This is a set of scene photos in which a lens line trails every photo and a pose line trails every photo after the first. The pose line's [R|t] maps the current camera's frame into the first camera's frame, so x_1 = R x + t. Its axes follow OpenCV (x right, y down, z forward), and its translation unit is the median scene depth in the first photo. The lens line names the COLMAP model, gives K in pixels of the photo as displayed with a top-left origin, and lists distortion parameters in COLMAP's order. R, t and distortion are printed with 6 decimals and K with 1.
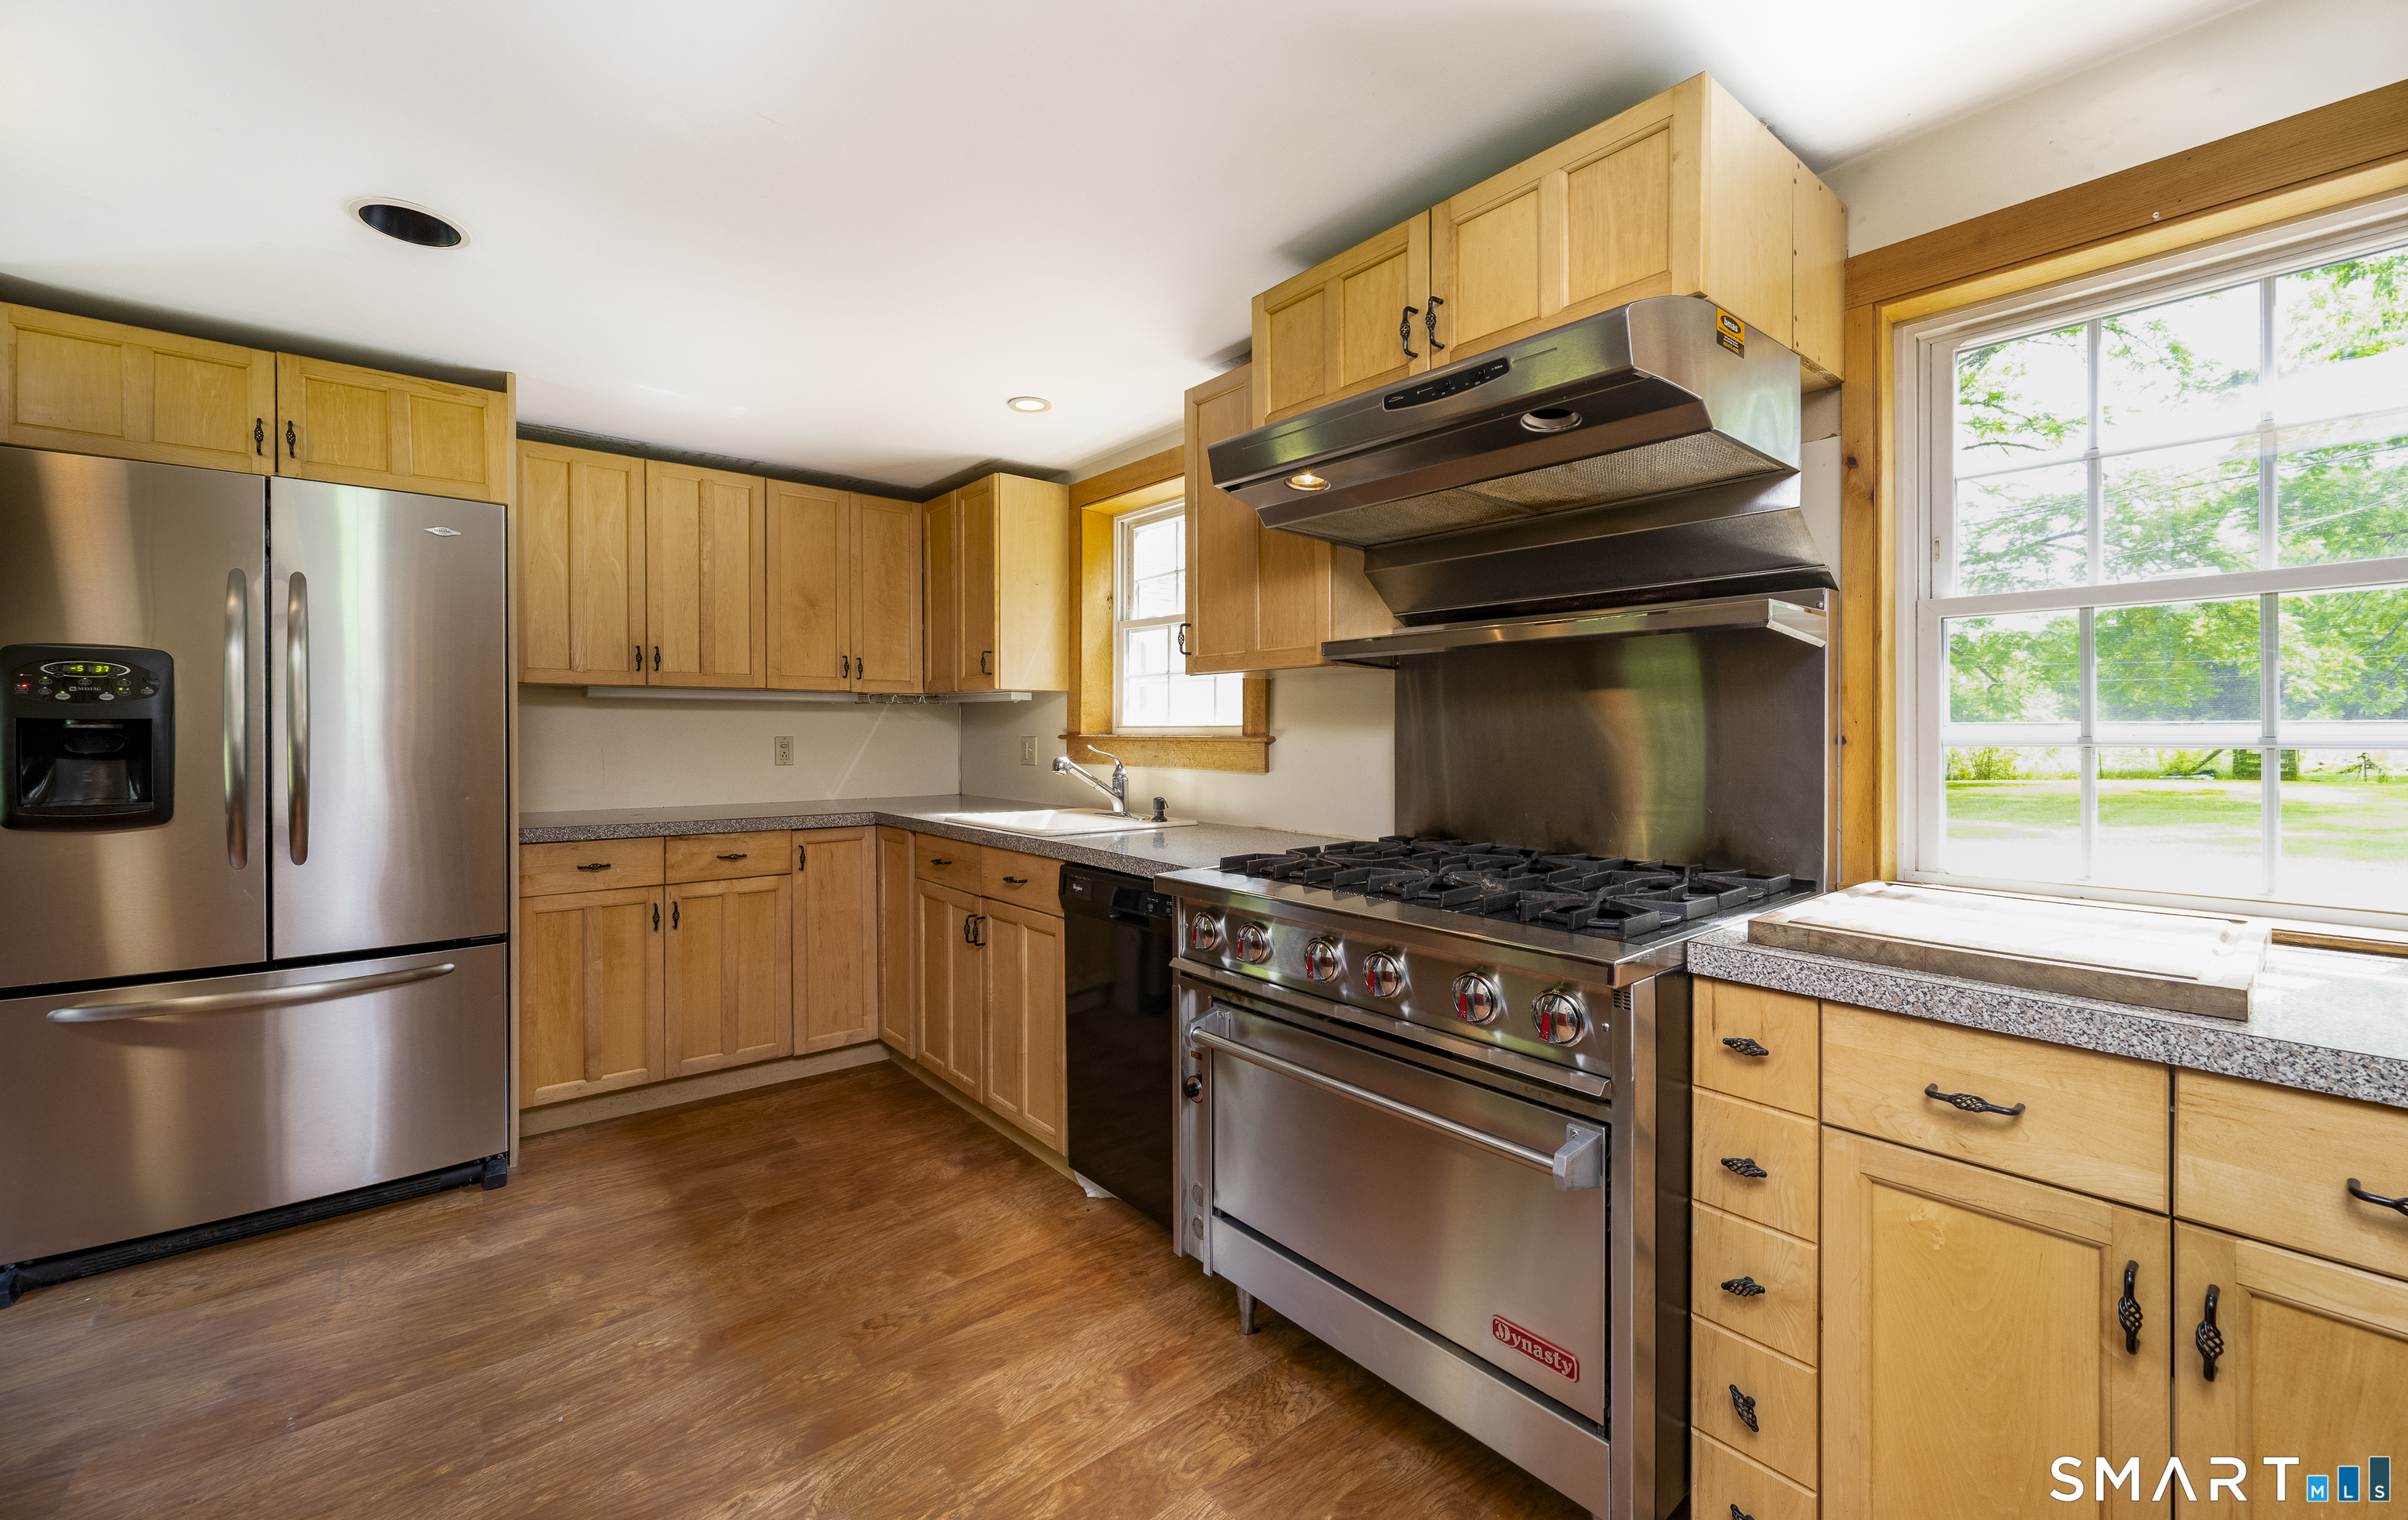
lens RADIAL K [[972.3, 0, 1203.9], [0, 972.3, 736.9], [0, 0, 1]] dist [0.000720, 0.000237]
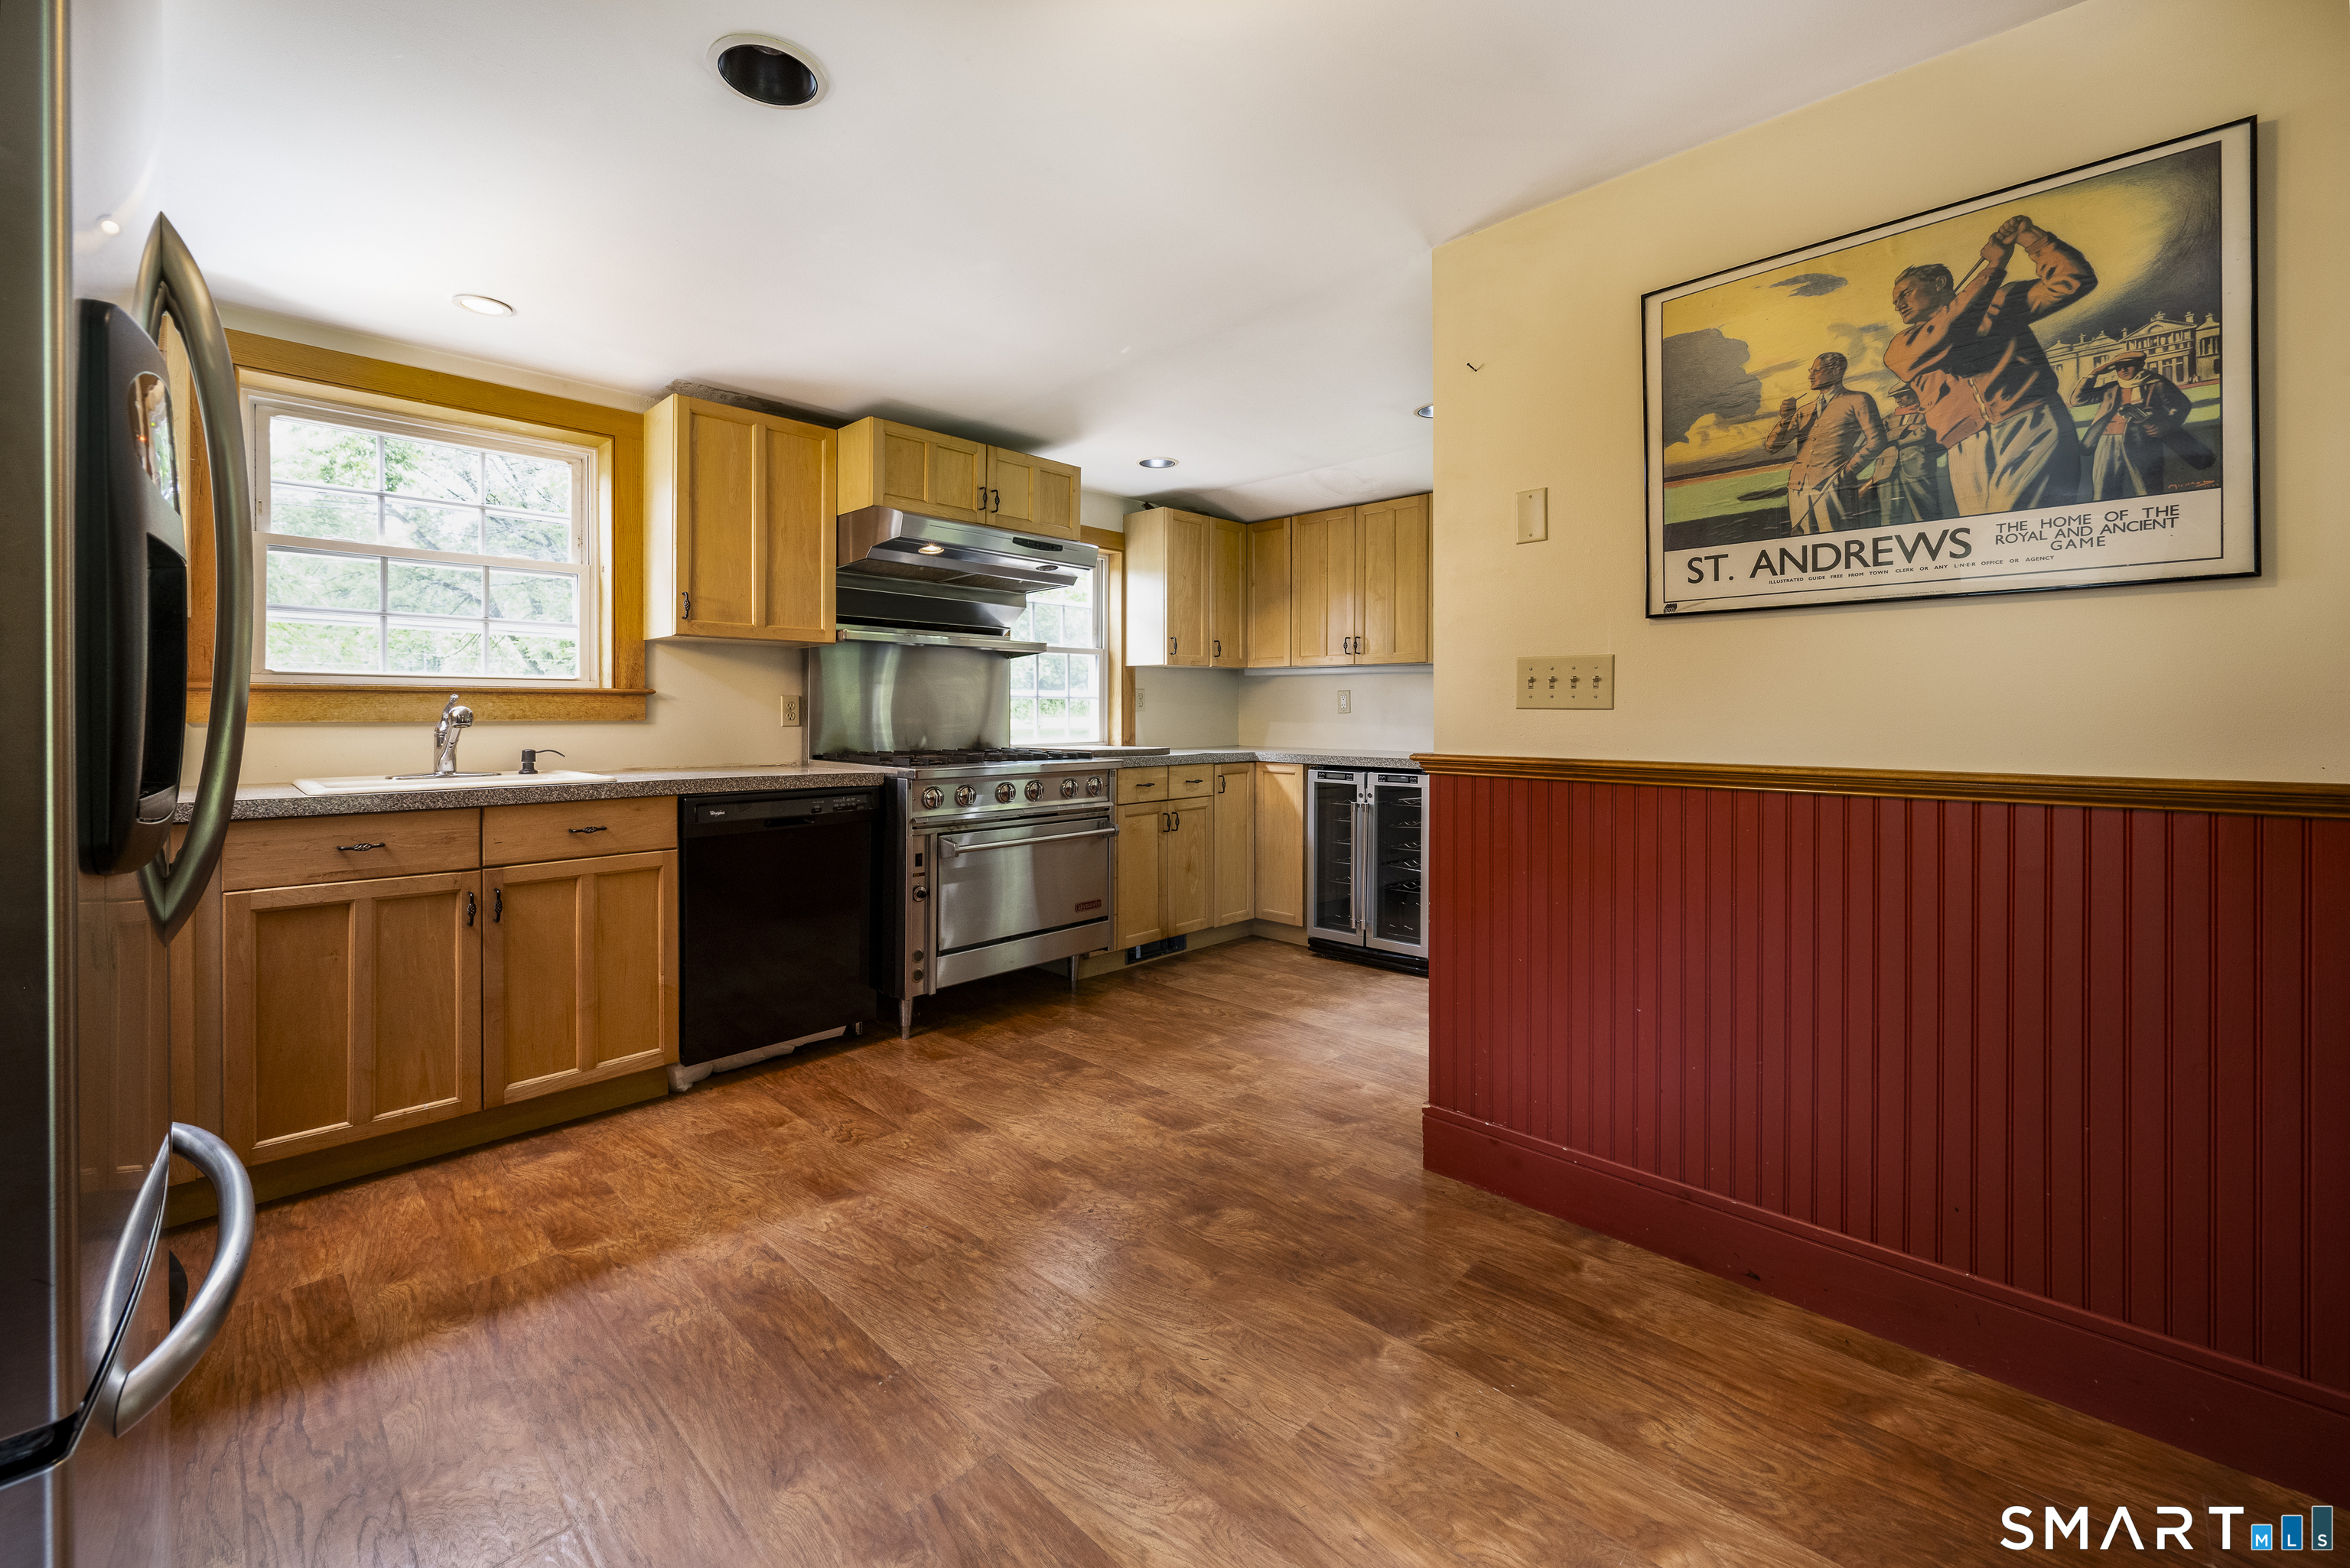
lens RADIAL K [[916.8, 0, 1173.7], [0, 916.8, 719.0], [0, 0, 1]] dist [0.001053, 0.000100]
pose [[-0.099223, -0.003037, 0.995061, -1.579864], [0.009825, 0.999944, 0.004032, 0.052739], [-0.995017, 0.010177, -0.099188, 0.685553]]
